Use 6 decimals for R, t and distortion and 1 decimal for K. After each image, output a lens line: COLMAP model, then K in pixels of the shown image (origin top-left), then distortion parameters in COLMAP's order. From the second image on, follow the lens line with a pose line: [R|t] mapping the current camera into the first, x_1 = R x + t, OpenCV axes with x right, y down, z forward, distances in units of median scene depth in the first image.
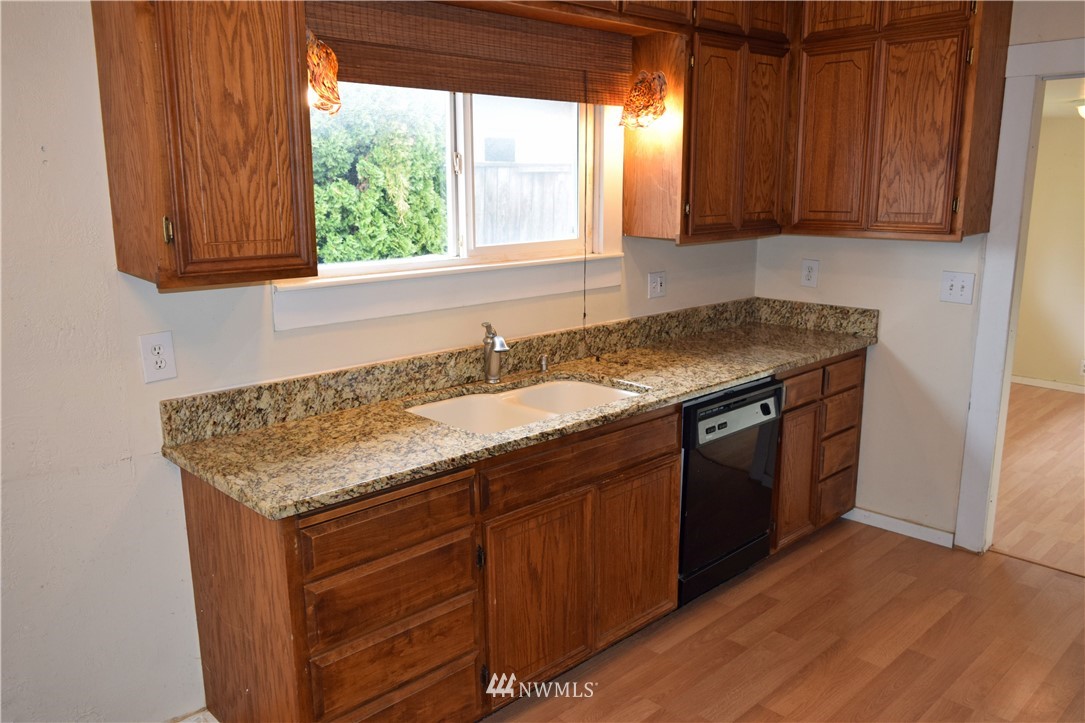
lens RADIAL K [[841.9, 0, 541.0], [0, 841.9, 361.9], [0, 0, 1]] dist [-0.022611, 0.013332]
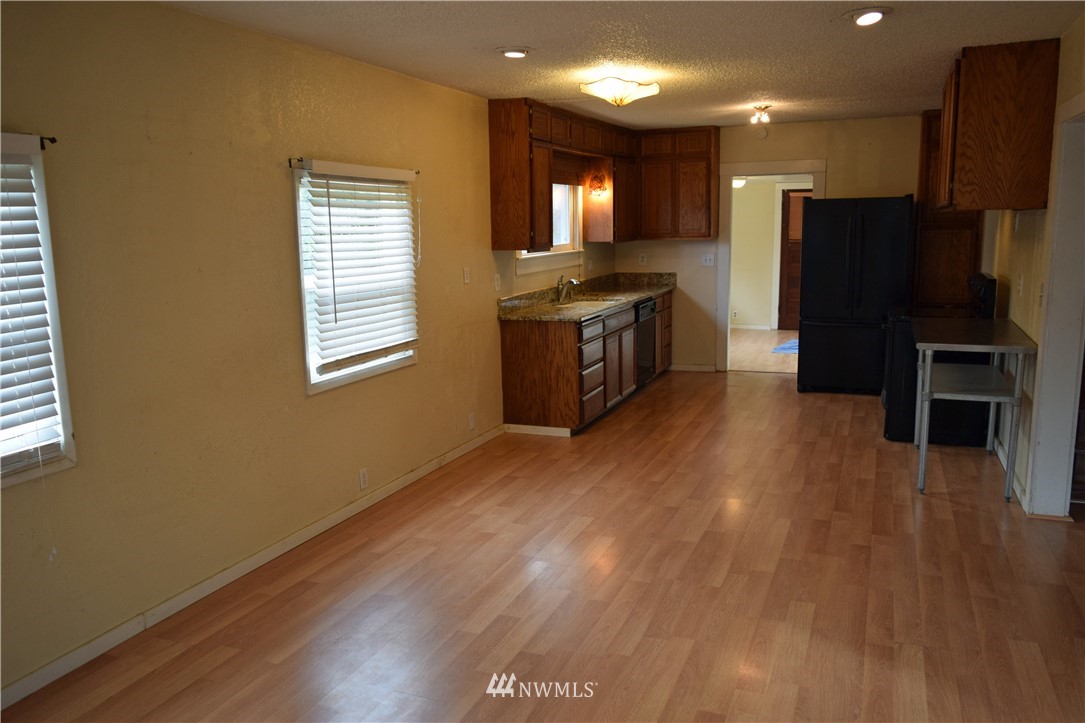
lens RADIAL K [[841.9, 0, 540.7], [0, 841.9, 361.1], [0, 0, 1]] dist [-0.022611, 0.013332]
pose [[0.912872, -0.080801, 0.400169, -1.224121], [0.100640, 0.994507, -0.028775, 0.290714], [-0.395646, 0.066541, 0.915989, -1.317156]]
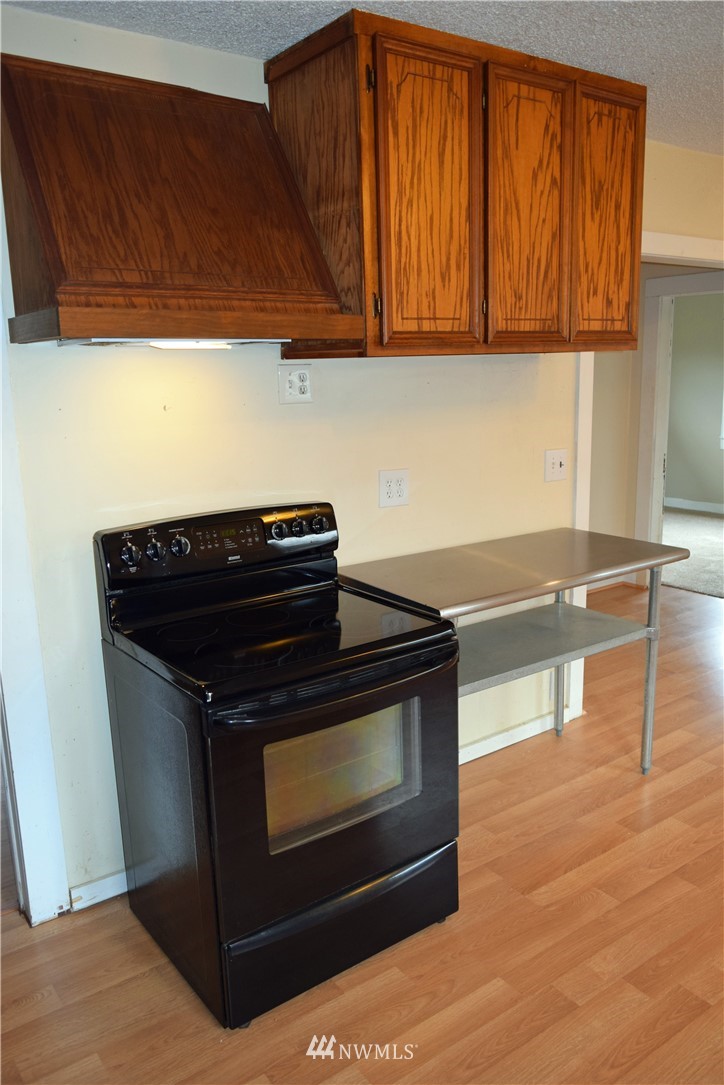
lens RADIAL K [[841.9, 0, 364.1], [0, 841.9, 545.7], [0, 0, 1]] dist [-0.022611, 0.013332]
pose [[-0.990277, -0.000466, 0.139109, 0.435735], [0.056705, 0.911792, 0.406719, -0.208151], [-0.127028, 0.410652, -0.902900, 1.014706]]
